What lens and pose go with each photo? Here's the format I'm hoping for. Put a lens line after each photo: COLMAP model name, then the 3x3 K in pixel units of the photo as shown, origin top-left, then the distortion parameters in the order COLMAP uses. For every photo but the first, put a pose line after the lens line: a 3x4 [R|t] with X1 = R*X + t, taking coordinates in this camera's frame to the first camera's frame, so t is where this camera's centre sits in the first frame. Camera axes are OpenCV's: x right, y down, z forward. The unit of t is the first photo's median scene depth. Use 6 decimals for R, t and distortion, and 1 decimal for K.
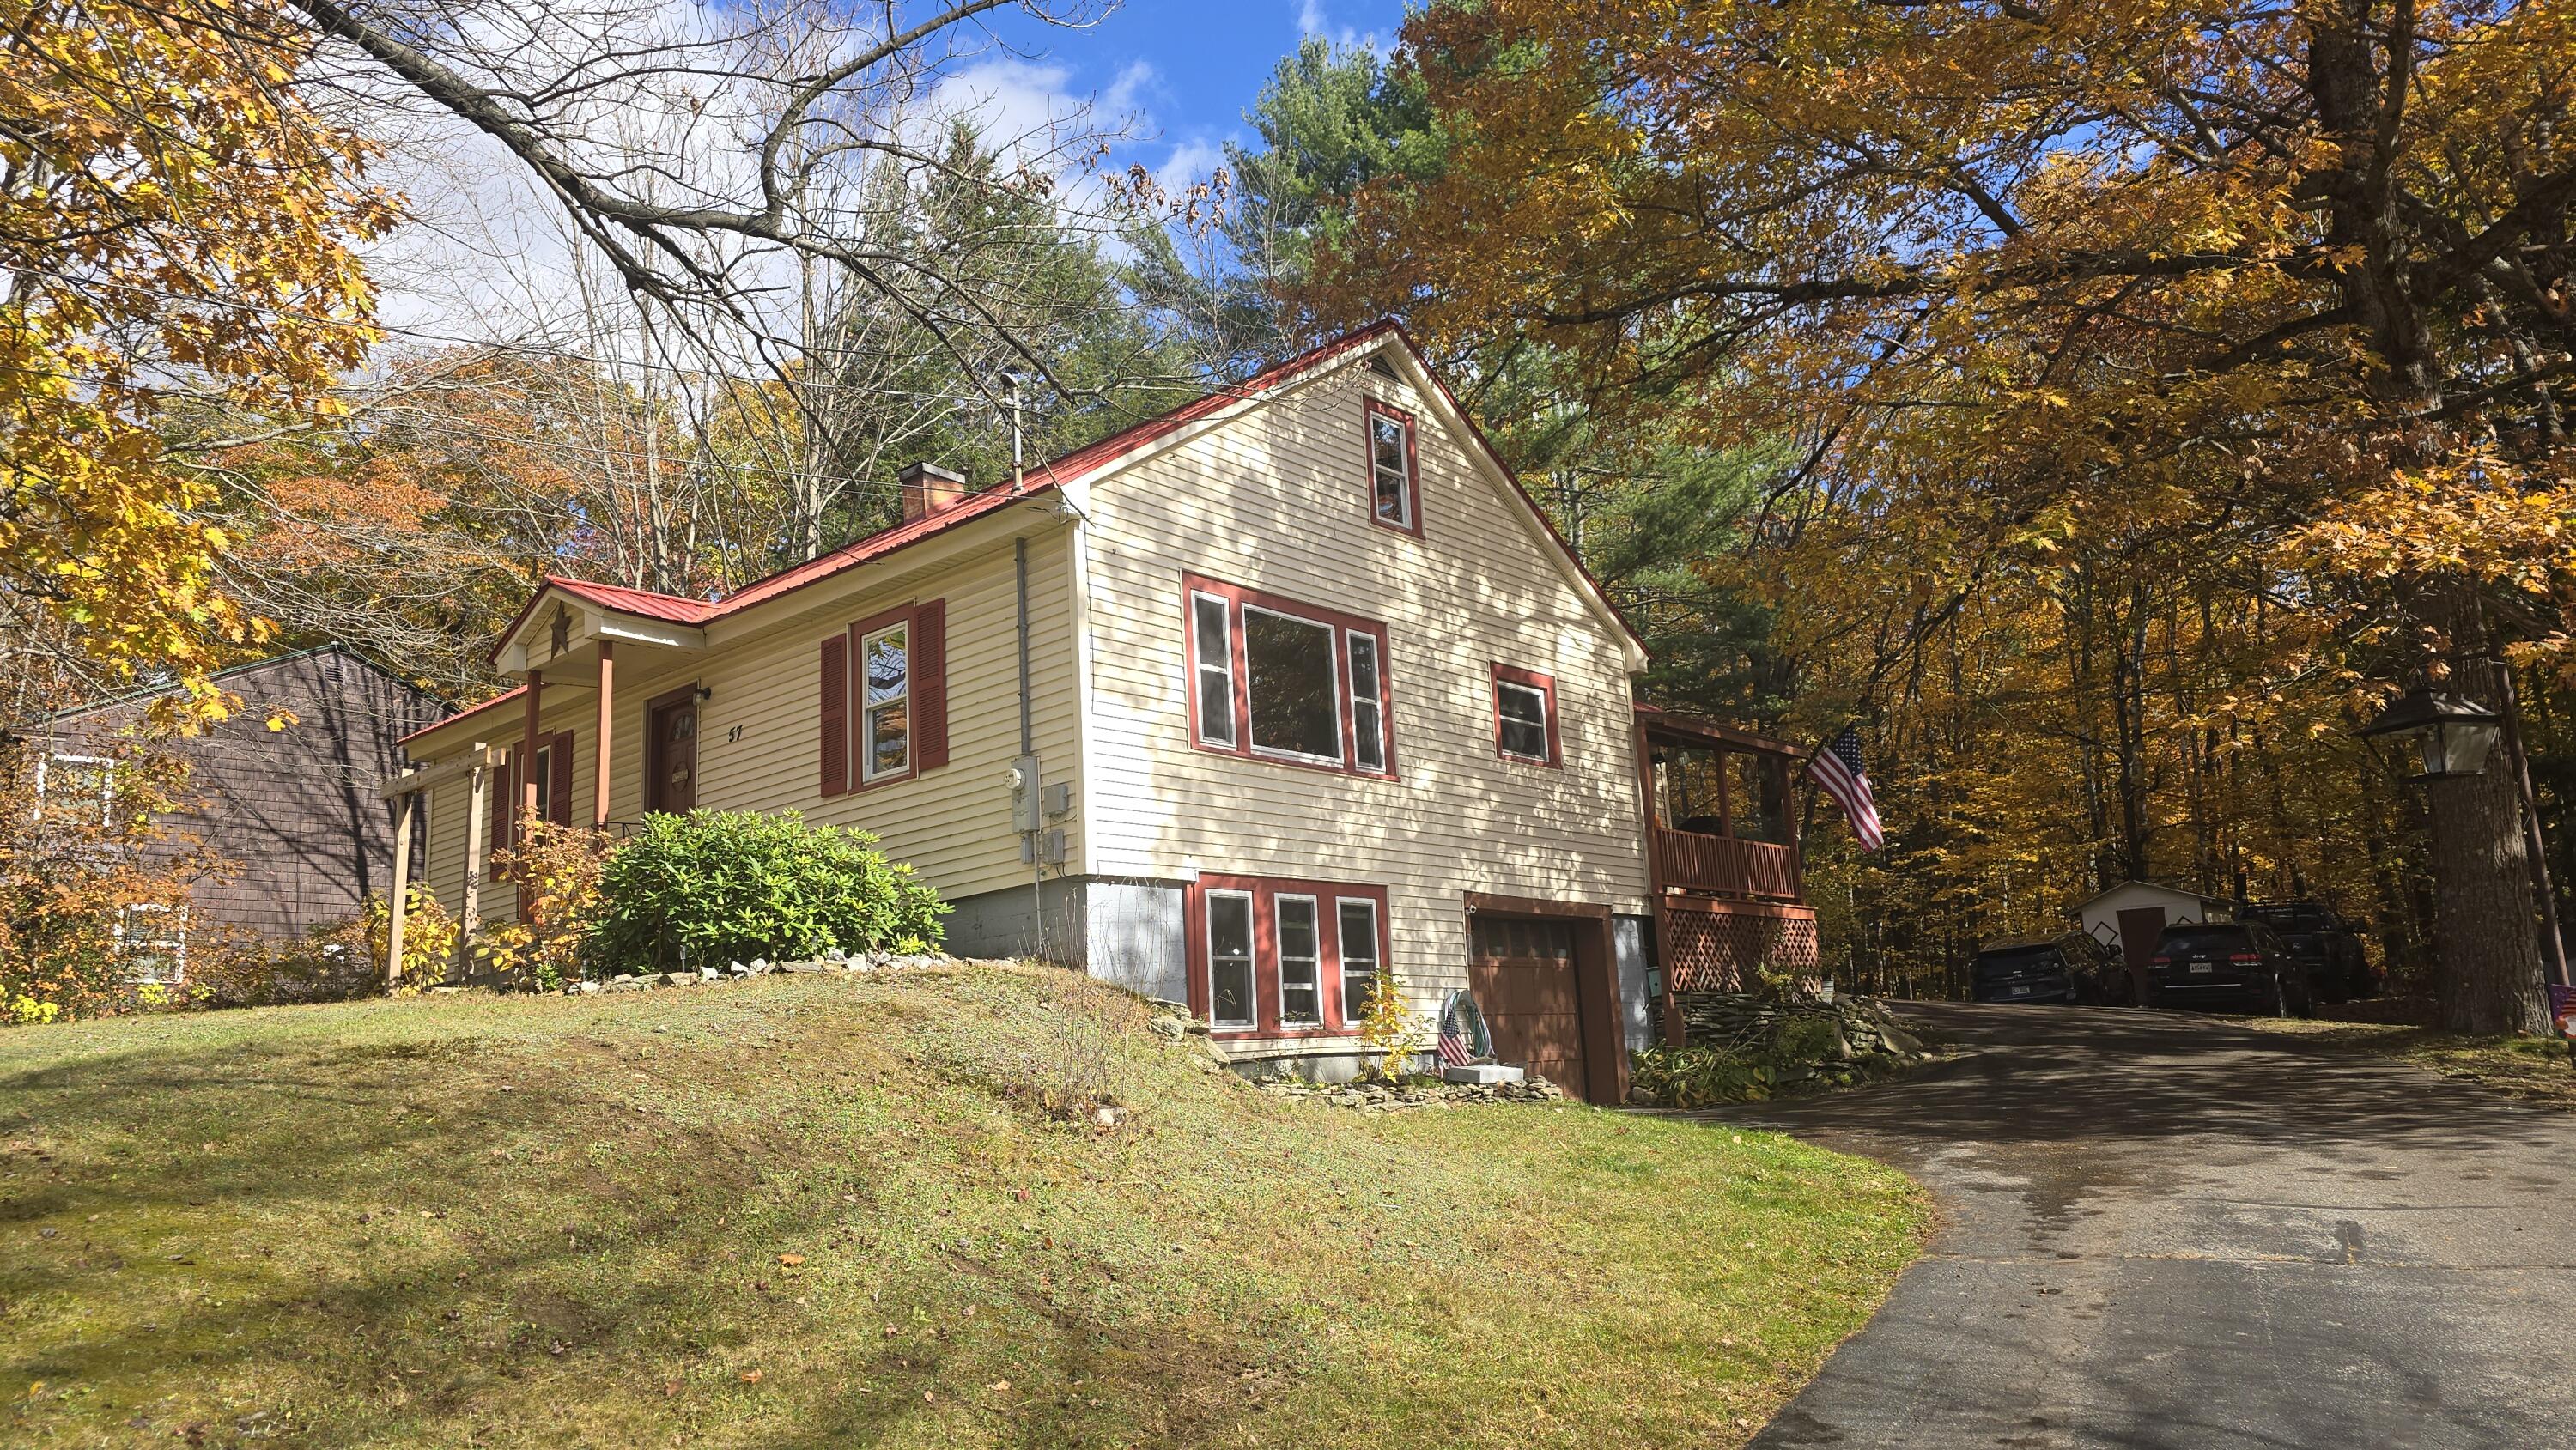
lens RADIAL K [[1714.6, 0, 1292.3], [0, 1714.6, 723.7], [0, 0, 1]] dist [0.058501, -0.056451]
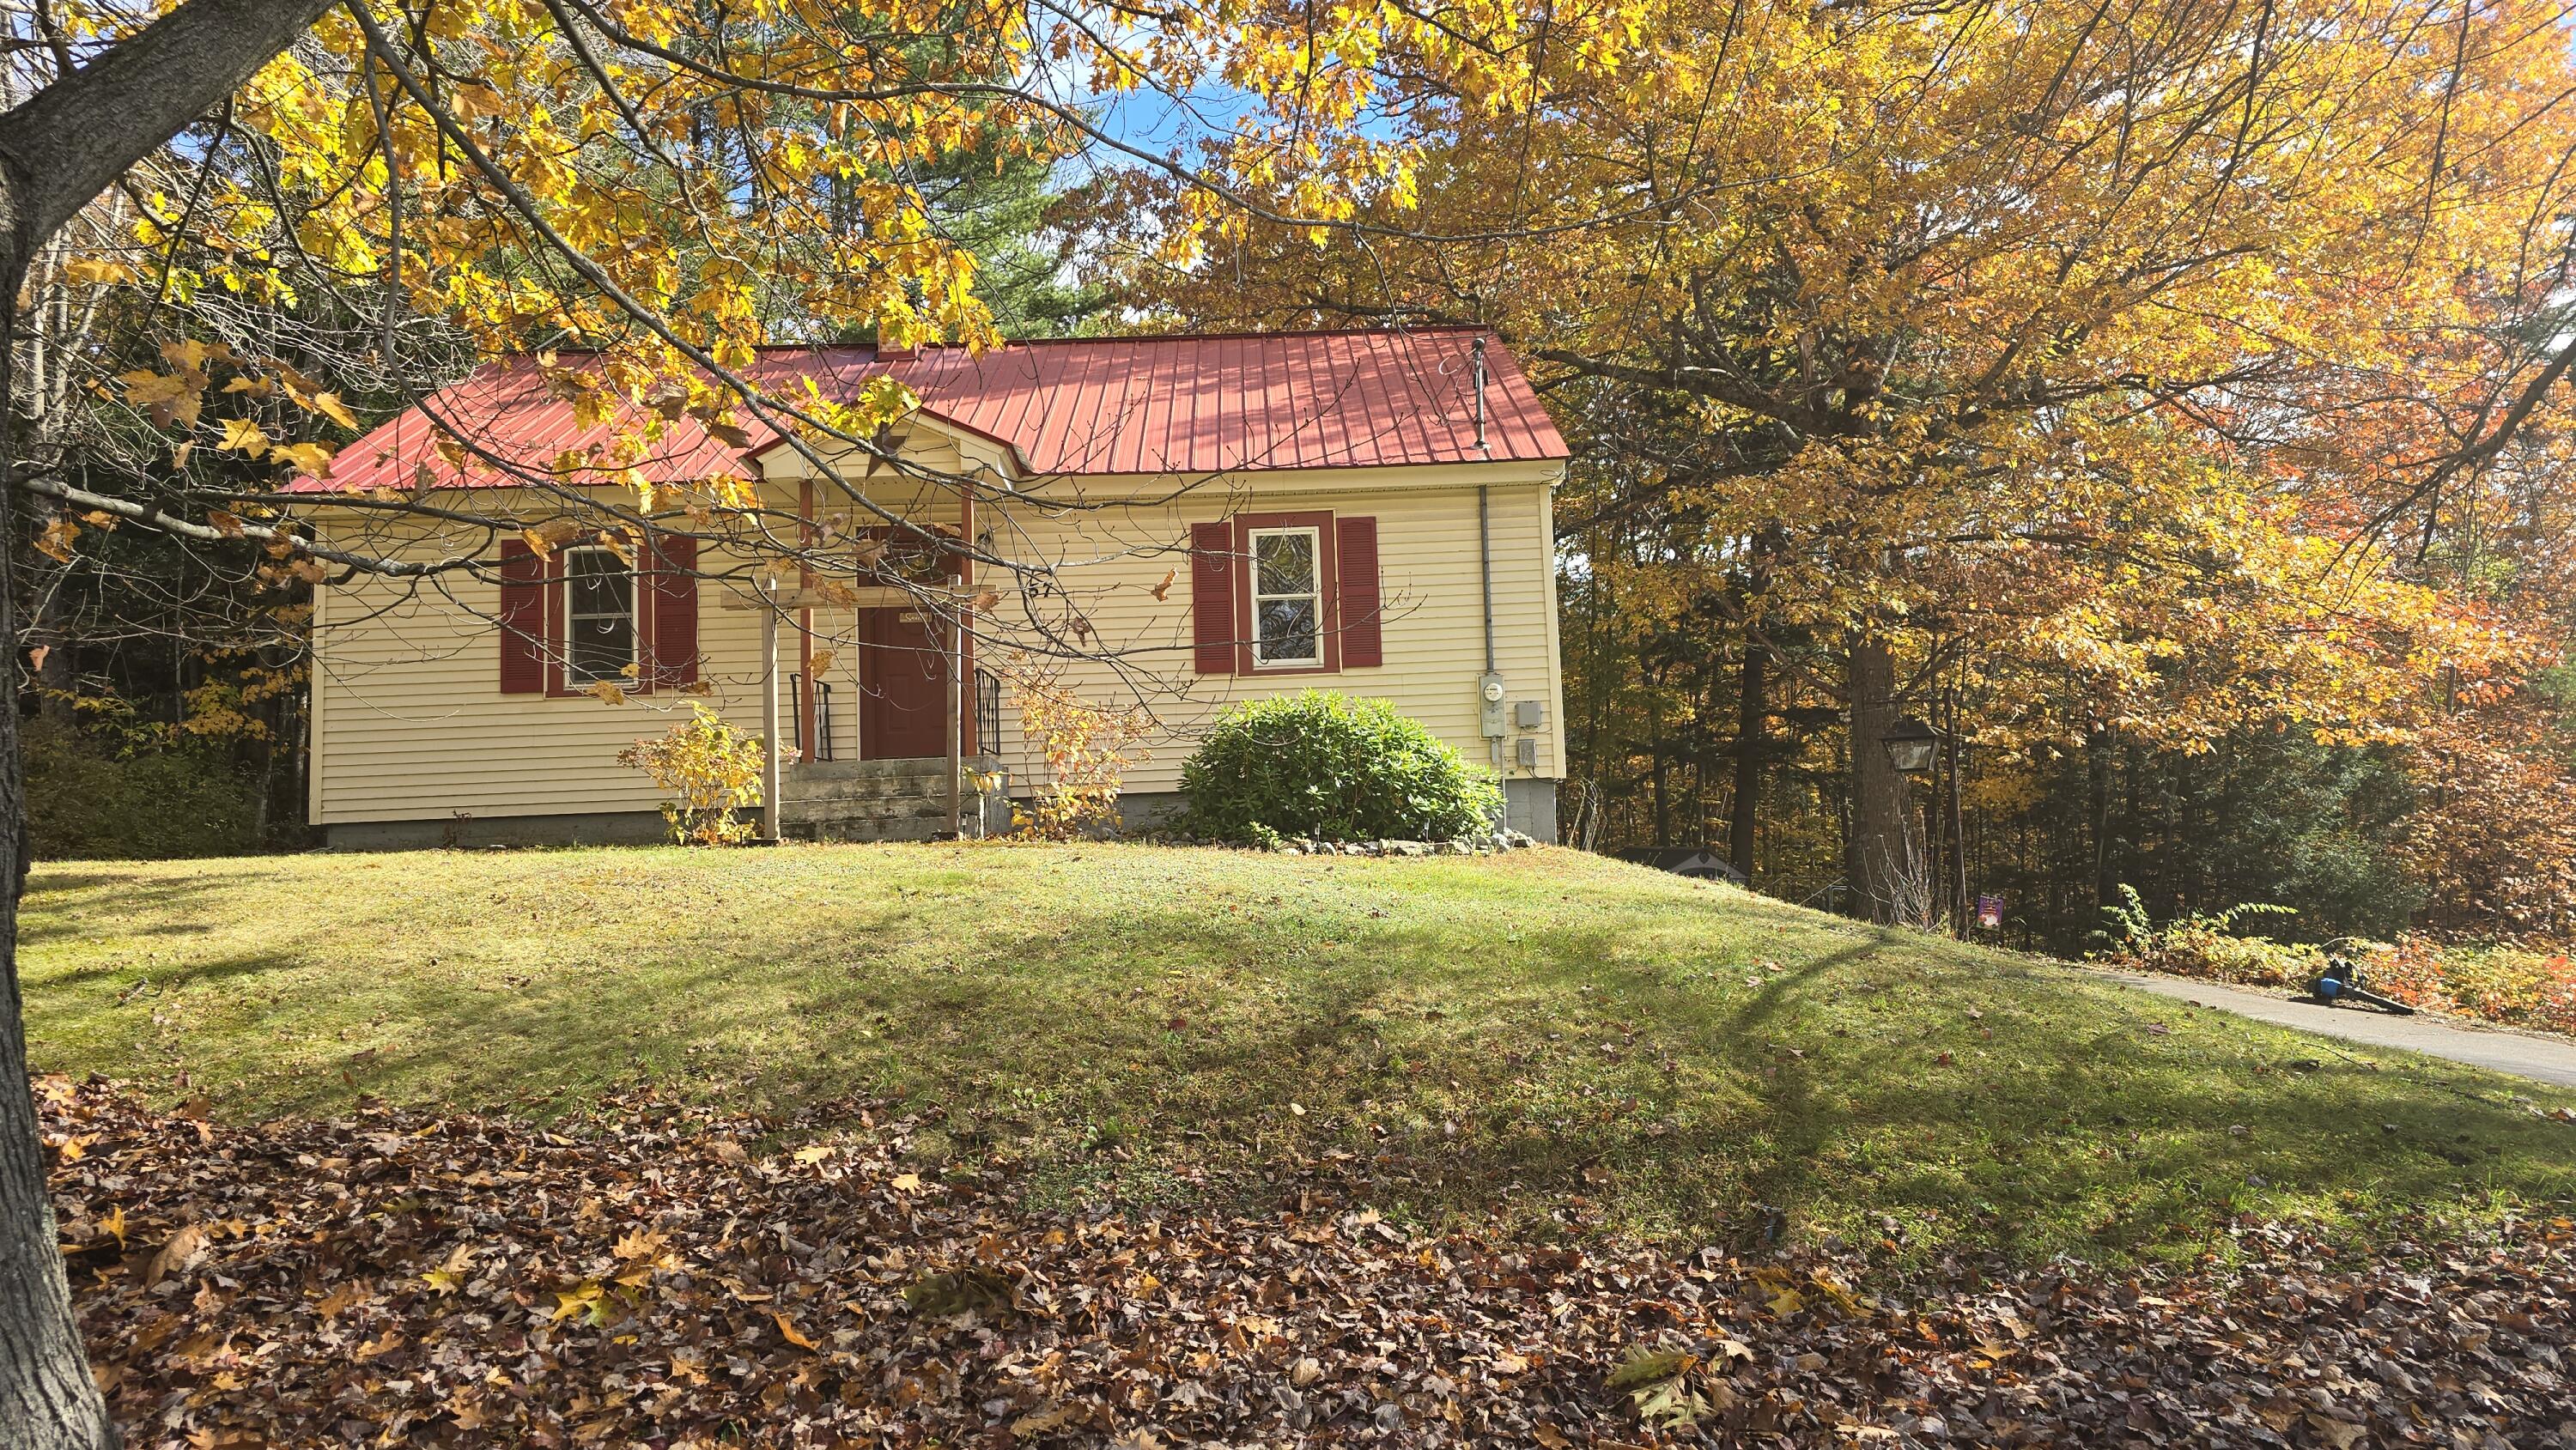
lens RADIAL K [[1714.6, 0, 1286.7], [0, 1714.6, 725.8], [0, 0, 1]] dist [0.058501, -0.056451]
pose [[0.739375, 0.098176, 0.666098, -0.892514], [-0.143333, 0.989586, 0.013246, 0.050874], [-0.657860, -0.105268, 0.745747, 0.171192]]
